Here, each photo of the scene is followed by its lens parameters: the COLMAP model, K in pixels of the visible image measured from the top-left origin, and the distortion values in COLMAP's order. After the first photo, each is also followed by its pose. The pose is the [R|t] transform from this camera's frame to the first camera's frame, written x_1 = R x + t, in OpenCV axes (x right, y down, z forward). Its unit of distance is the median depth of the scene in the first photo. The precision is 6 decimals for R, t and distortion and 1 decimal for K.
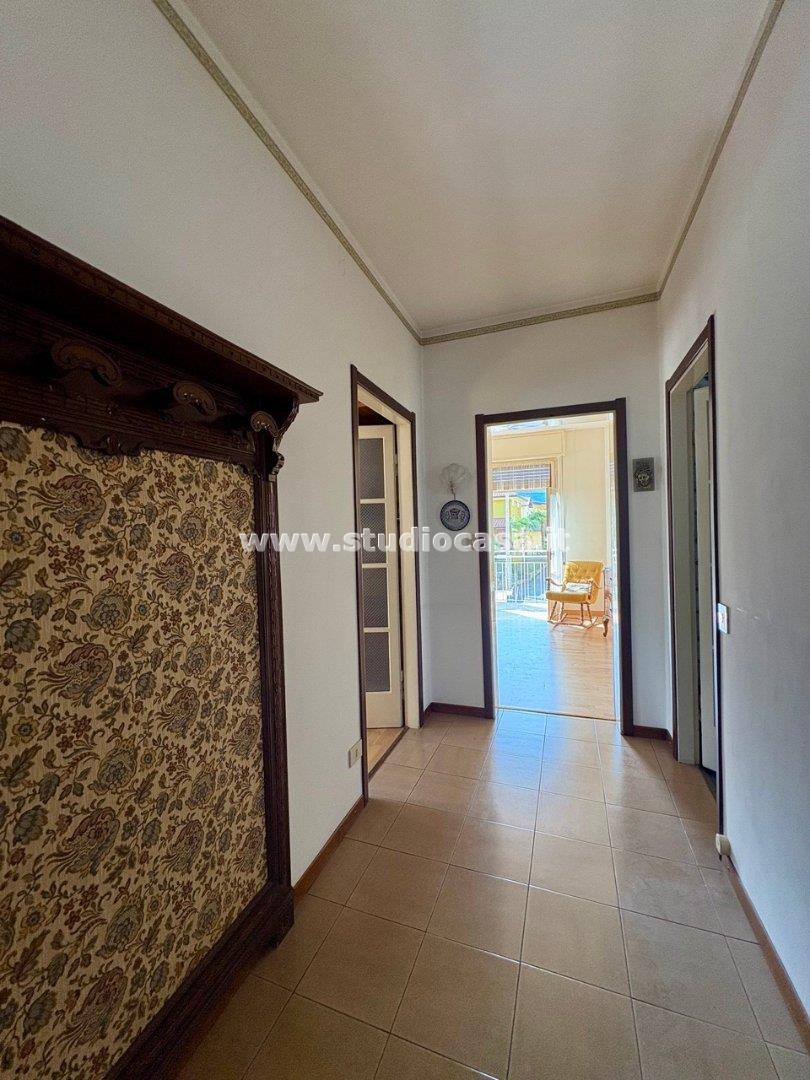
lens RADIAL K [[429.3, 0, 405.1], [0, 429.3, 538.8], [0, 0, 1]] dist [-0.000008, 0.000026]
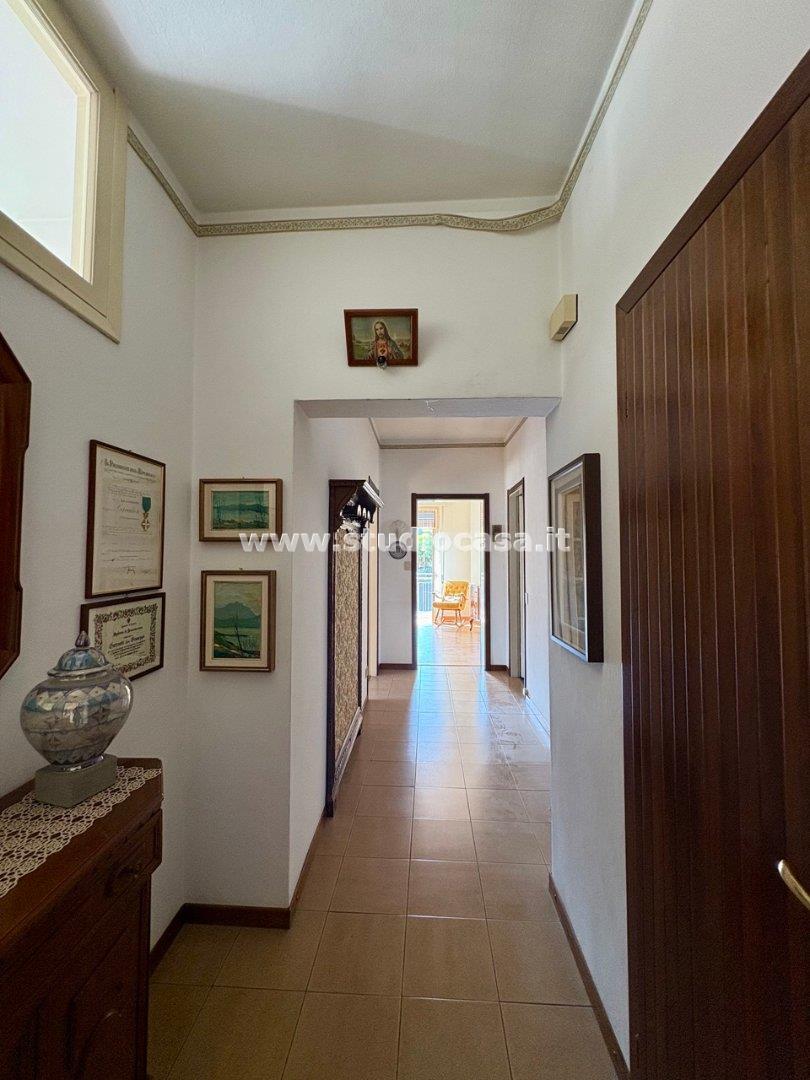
lens RADIAL K [[429.3, 0, 403.3], [0, 429.3, 538.3], [0, 0, 1]] dist [-0.000008, 0.000026]
pose [[0.954306, 0.039152, 0.296254, -0.378348], [-0.023411, 0.998128, -0.056496, -0.006108], [-0.297912, 0.046979, 0.953437, -0.646729]]
